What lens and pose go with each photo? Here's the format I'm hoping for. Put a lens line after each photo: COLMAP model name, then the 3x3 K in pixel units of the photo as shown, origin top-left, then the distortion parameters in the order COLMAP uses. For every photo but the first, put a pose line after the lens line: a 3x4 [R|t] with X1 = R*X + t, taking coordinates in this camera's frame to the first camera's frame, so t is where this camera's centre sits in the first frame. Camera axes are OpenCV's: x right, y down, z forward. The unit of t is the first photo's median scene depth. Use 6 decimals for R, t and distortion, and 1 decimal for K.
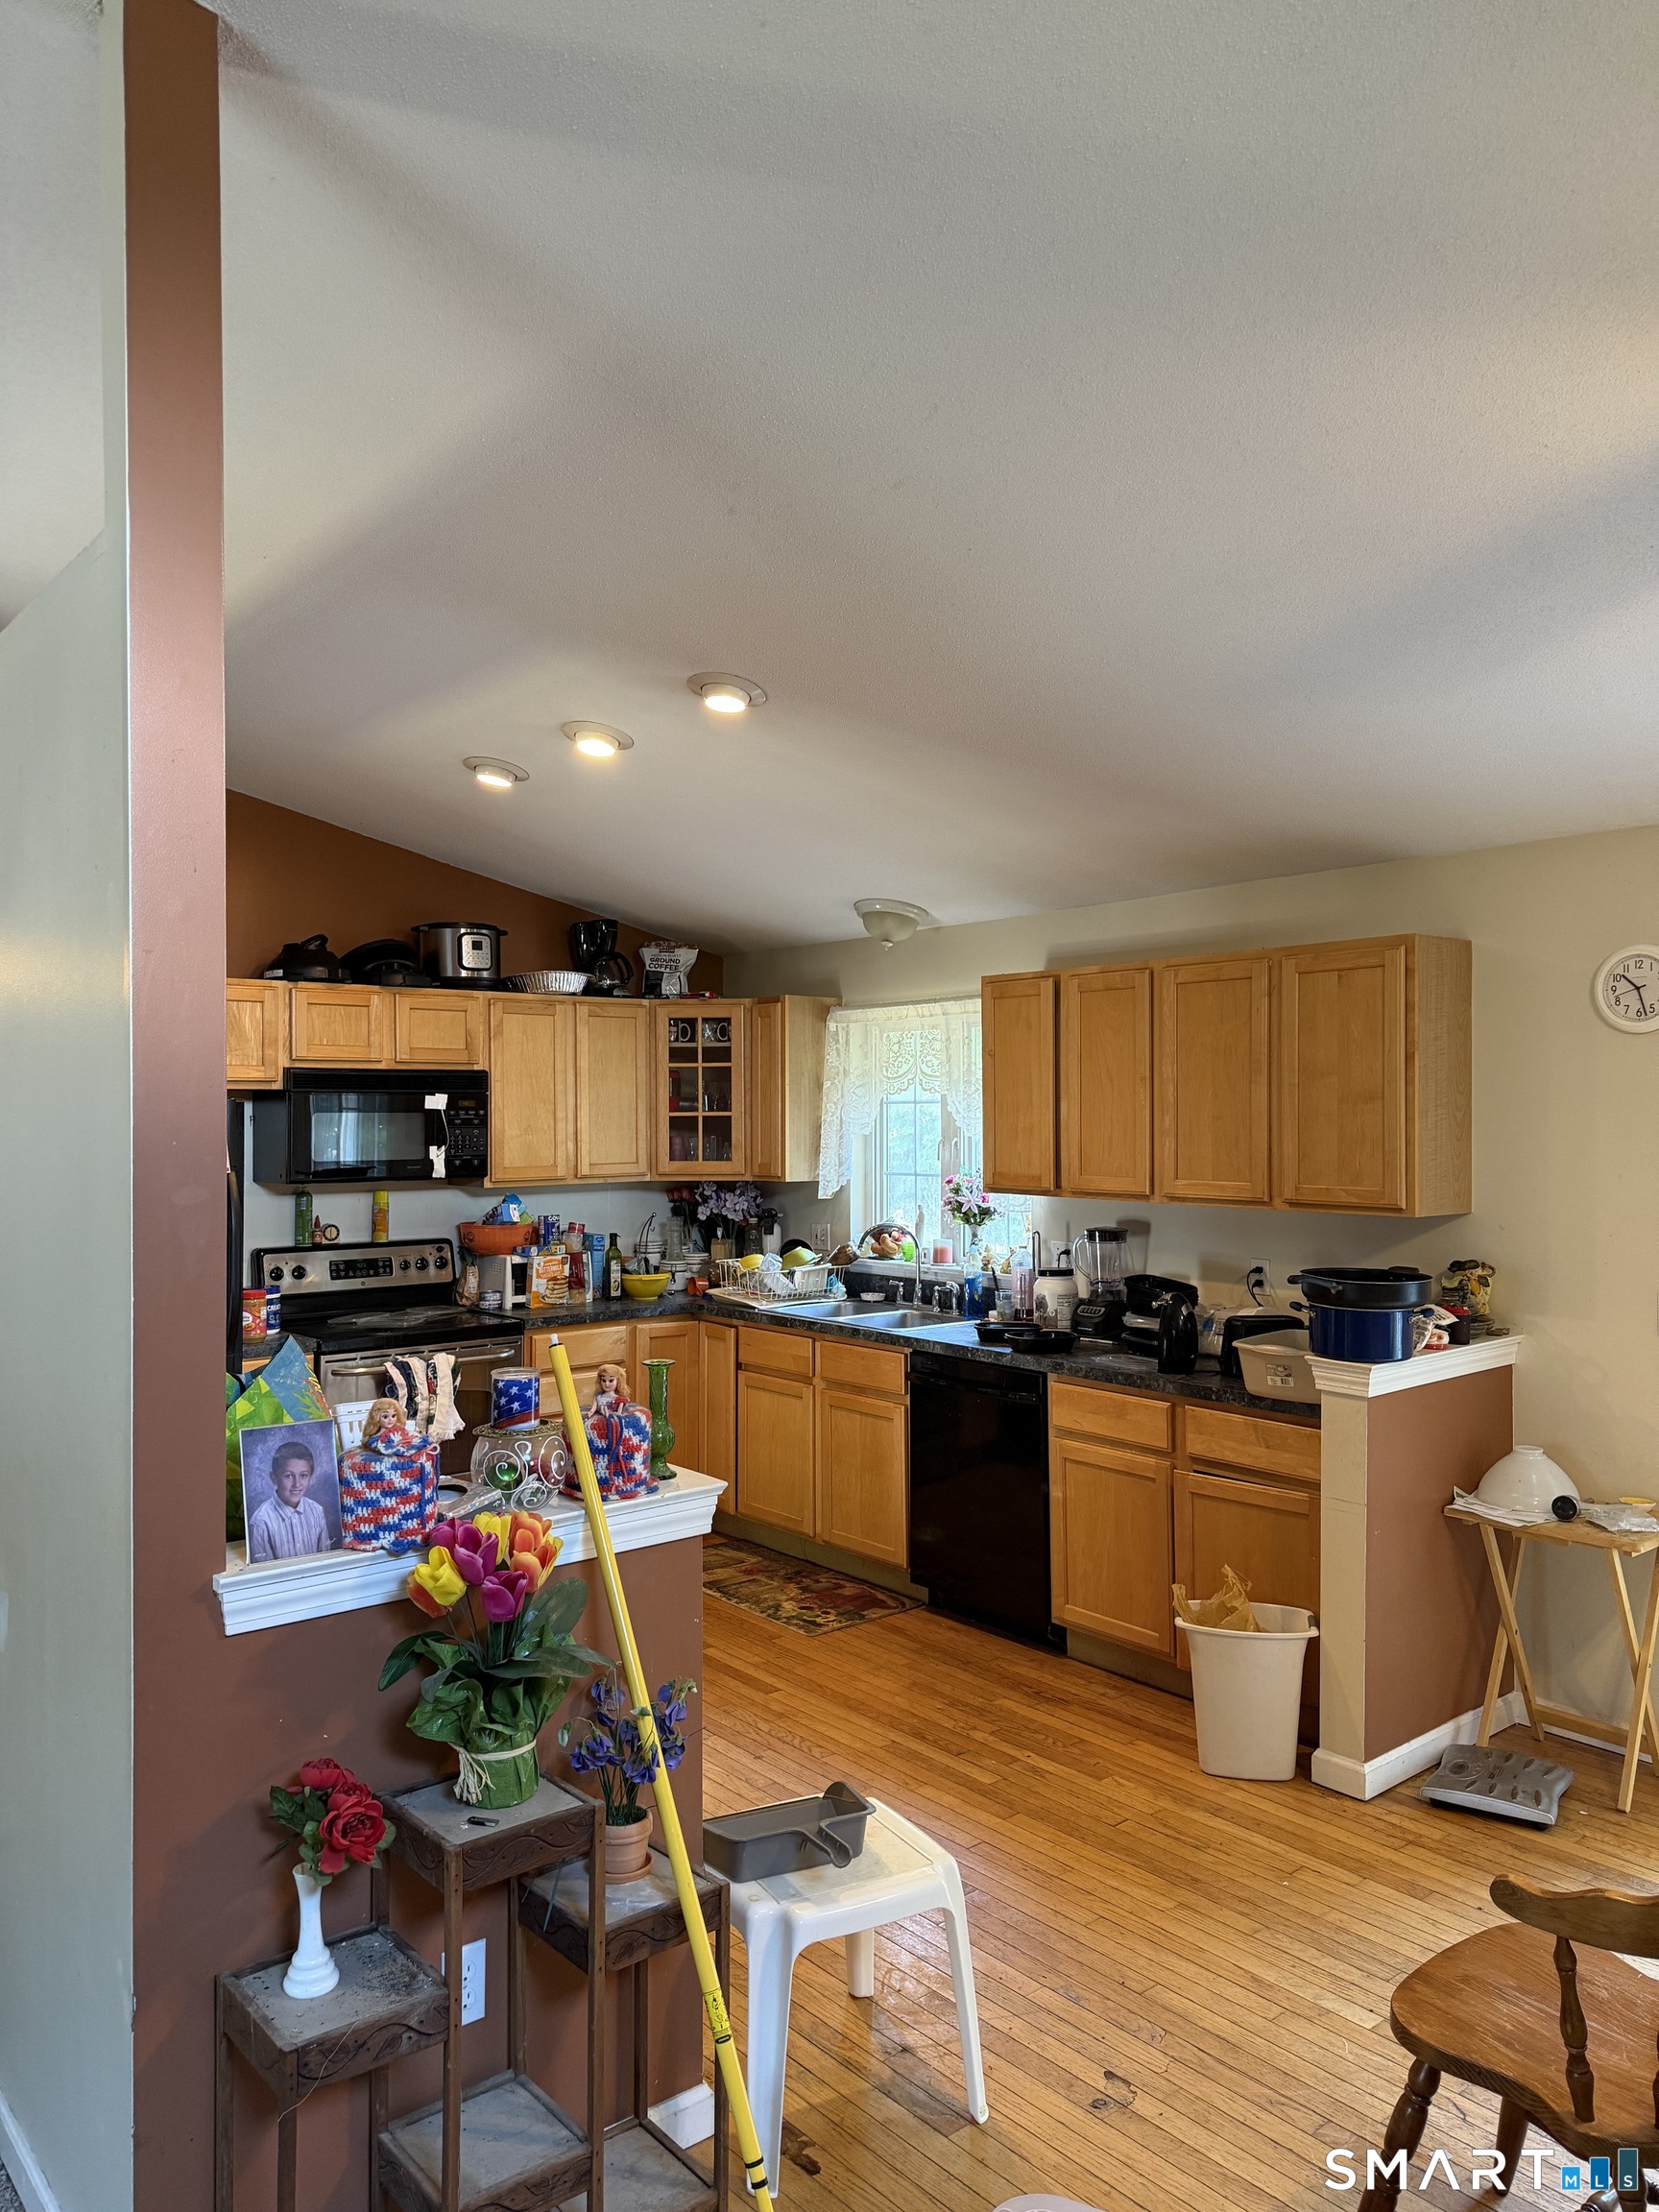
lens RADIAL K [[1561.1, 0, 824.4], [0, 1561.1, 1098.4], [0, 0, 1]] dist [0.012318, 0.000676]
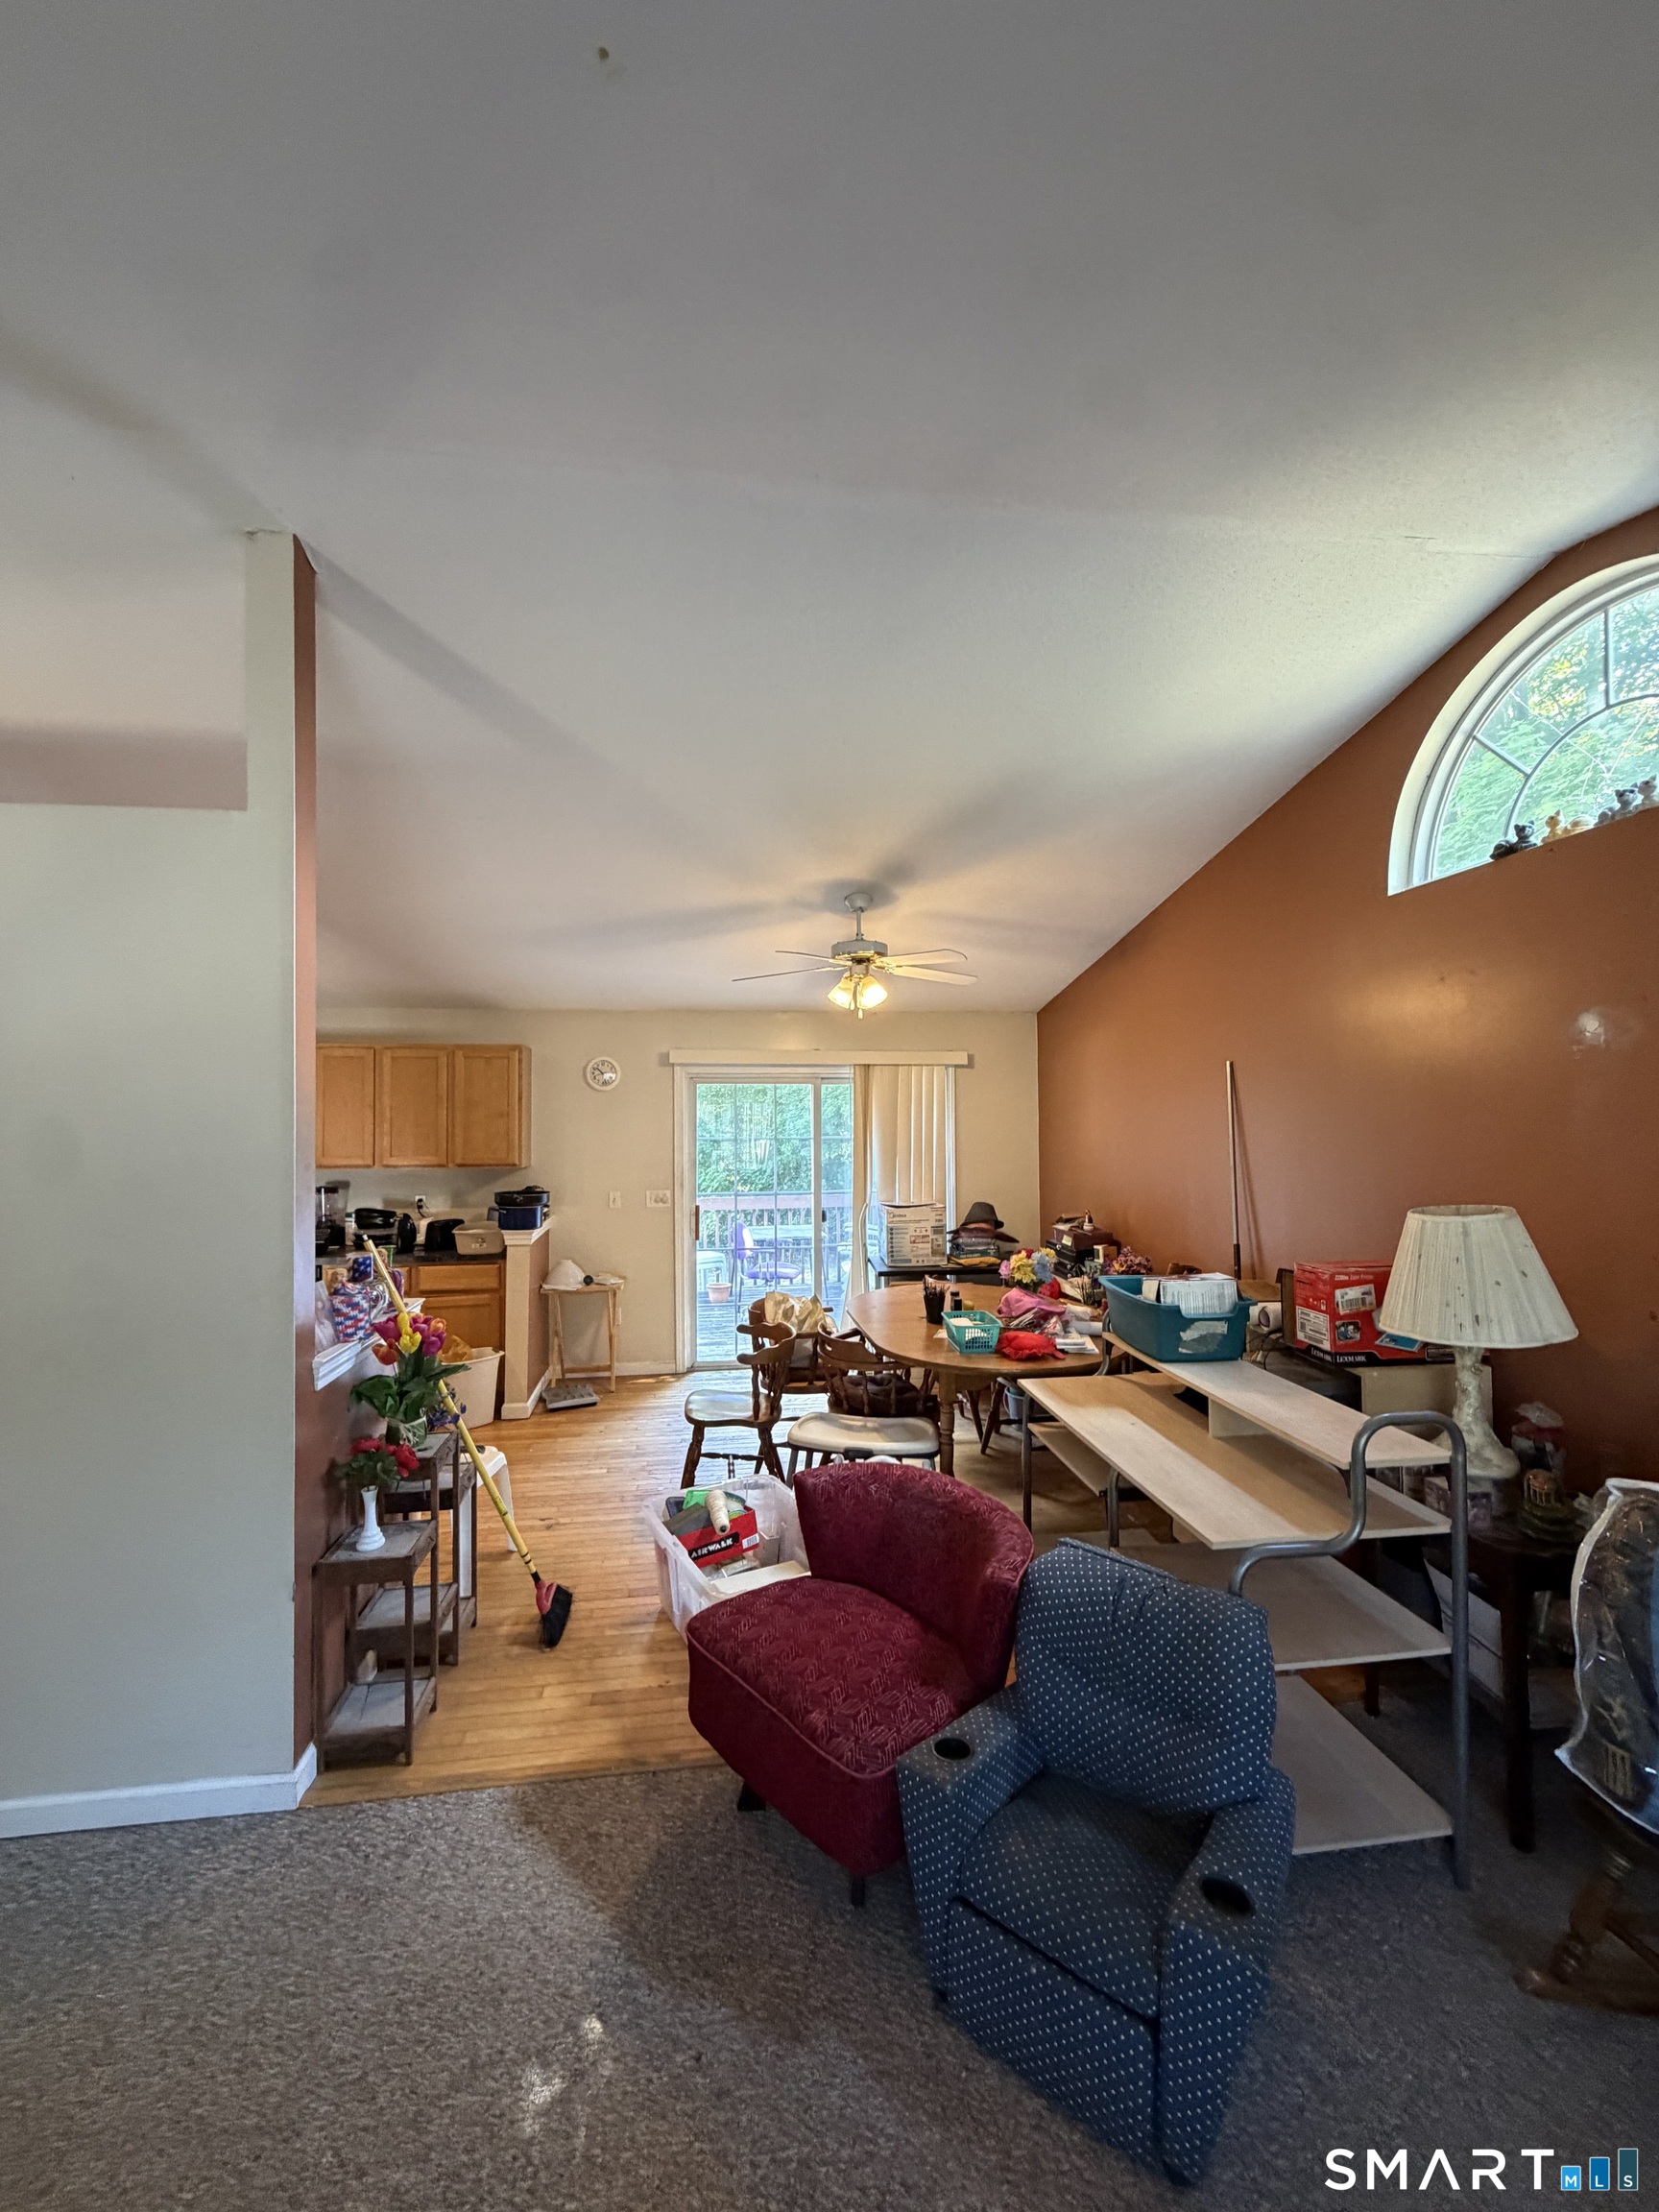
lens RADIAL K [[878.7, 0, 826.3], [0, 878.7, 1109.4], [0, 0, 1]] dist [-0.000881, -0.000254]
pose [[0.517214, 0.009111, 0.855808, -0.511987], [-0.001753, 0.999953, -0.009586, 0.001971], [-0.855854, 0.003458, 0.517206, -0.050972]]
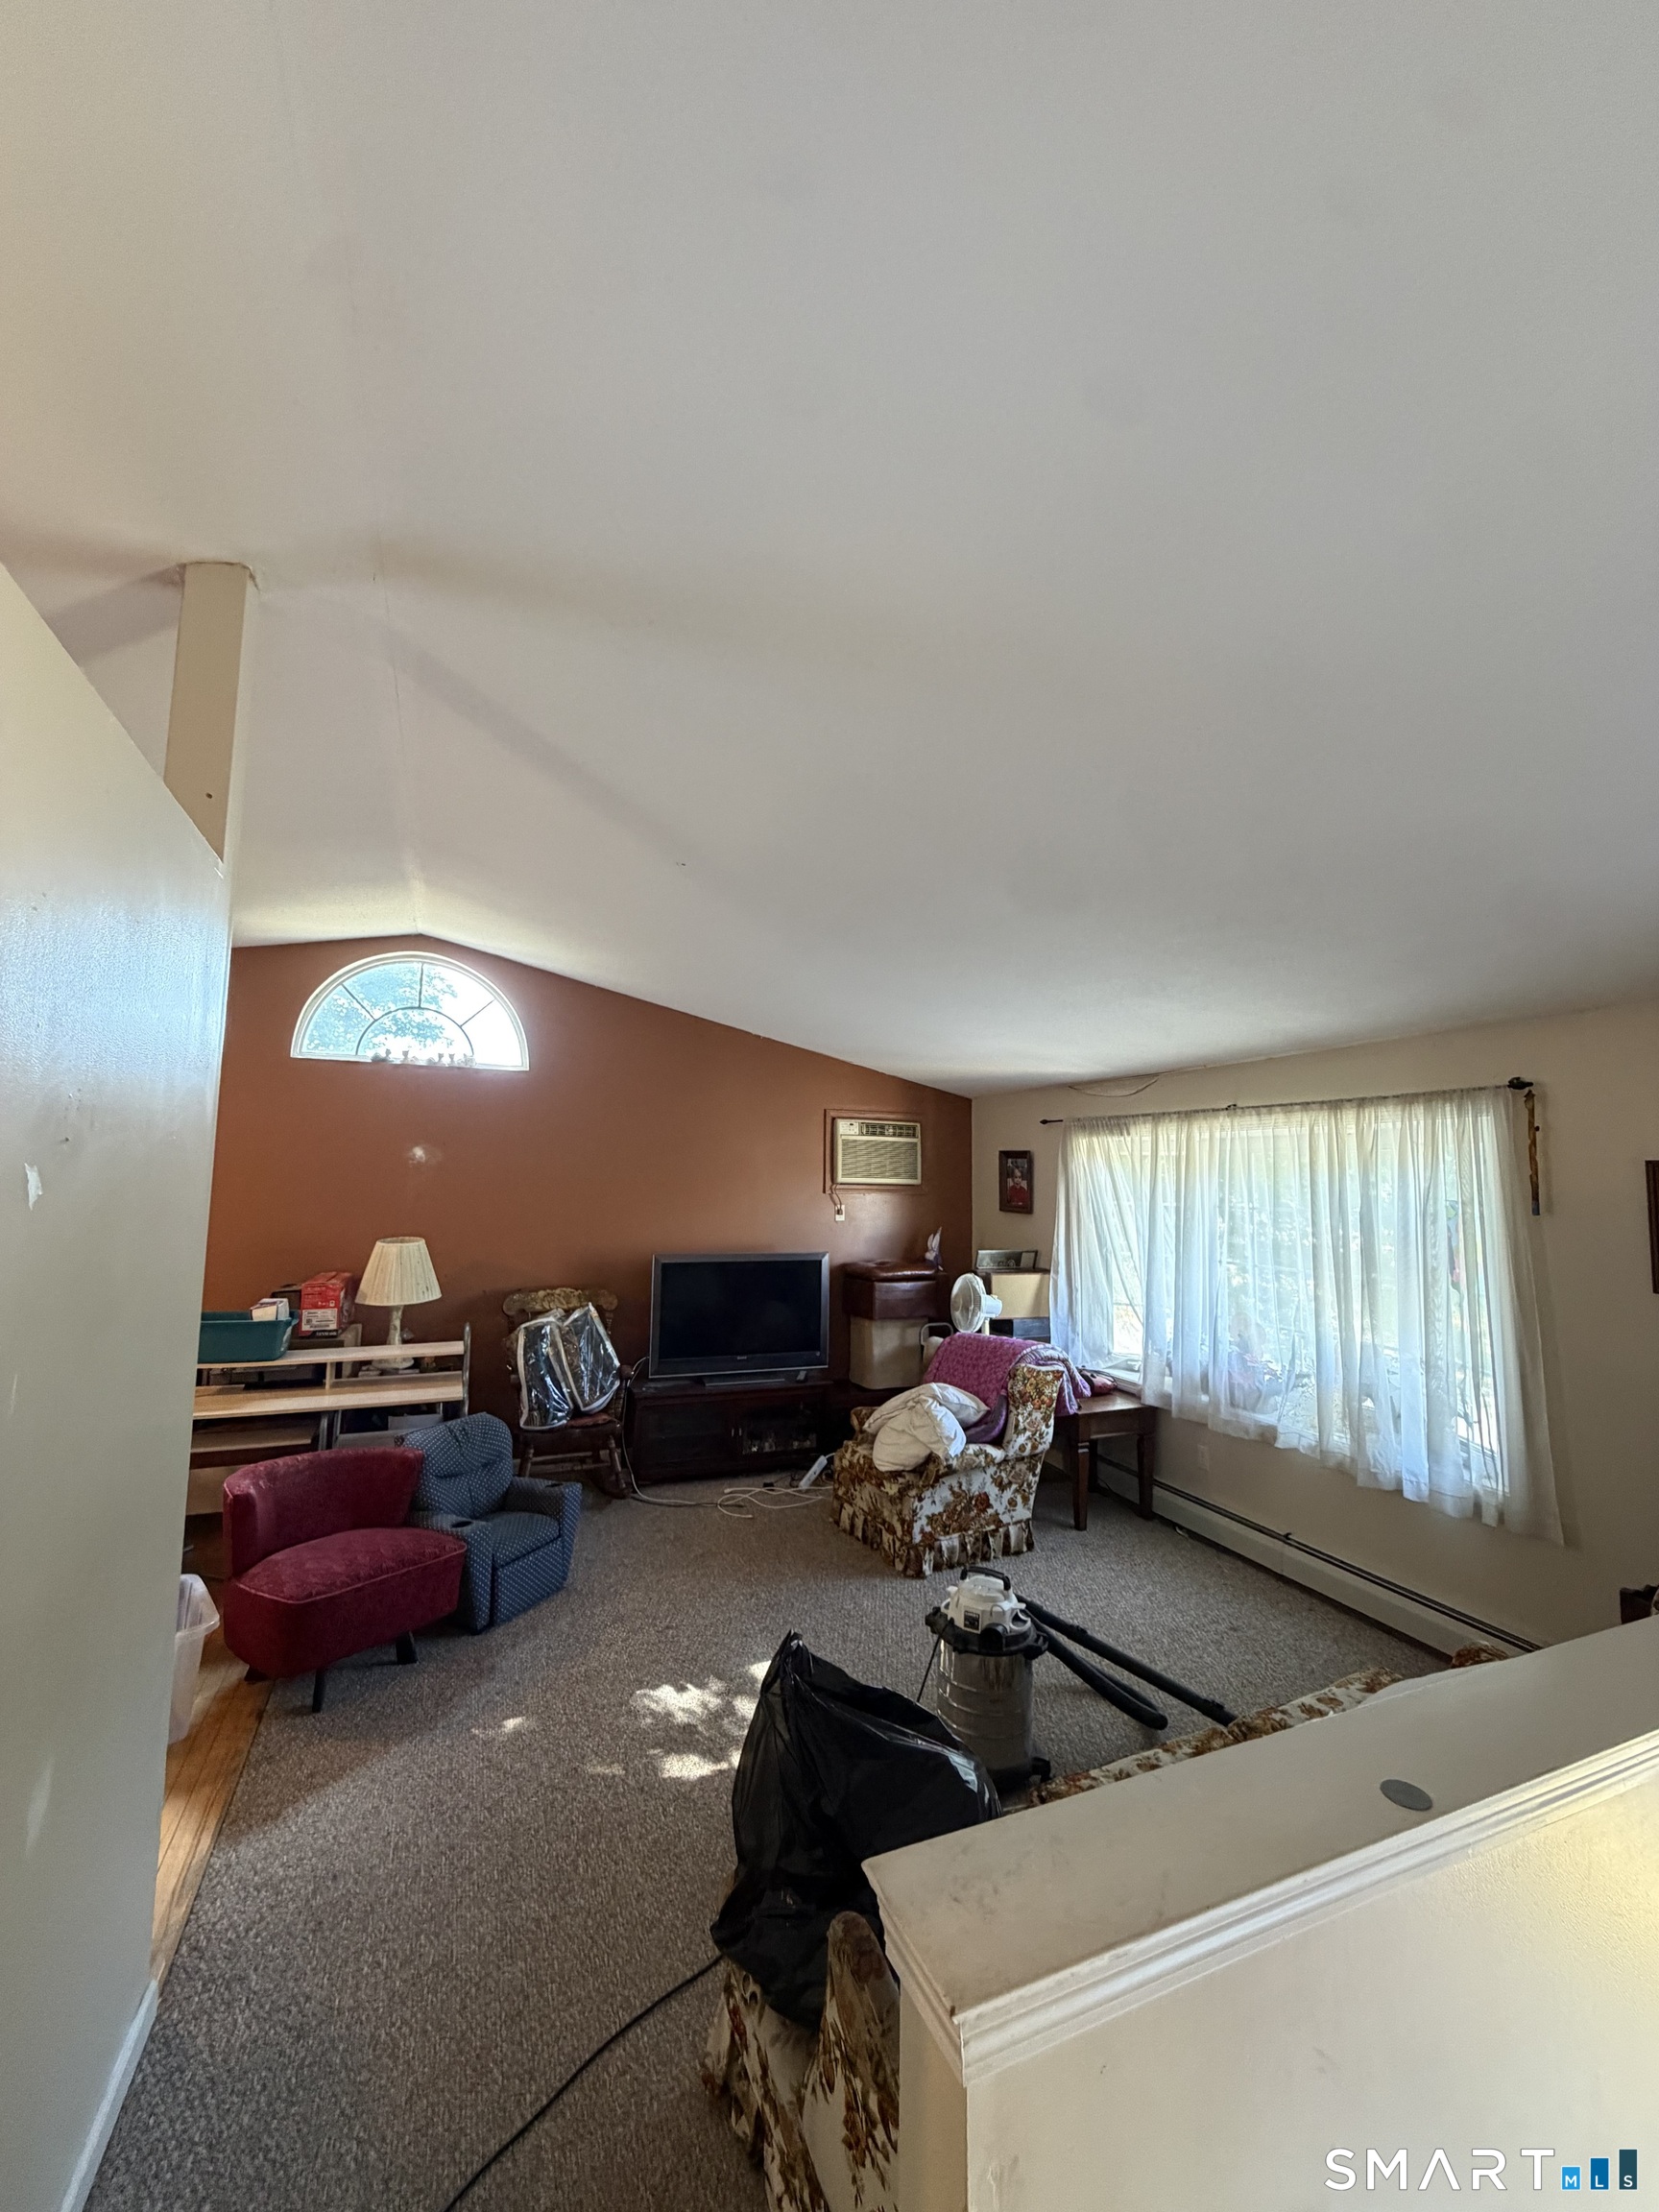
lens RADIAL K [[878.7, 0, 828.5], [0, 878.7, 1108.1], [0, 0, 1]] dist [-0.000881, -0.000254]
pose [[-0.960345, 0.009781, 0.278644, -0.915619], [-0.017526, 0.995291, -0.095339, -0.031485], [-0.278264, -0.096441, -0.955651, 2.072454]]
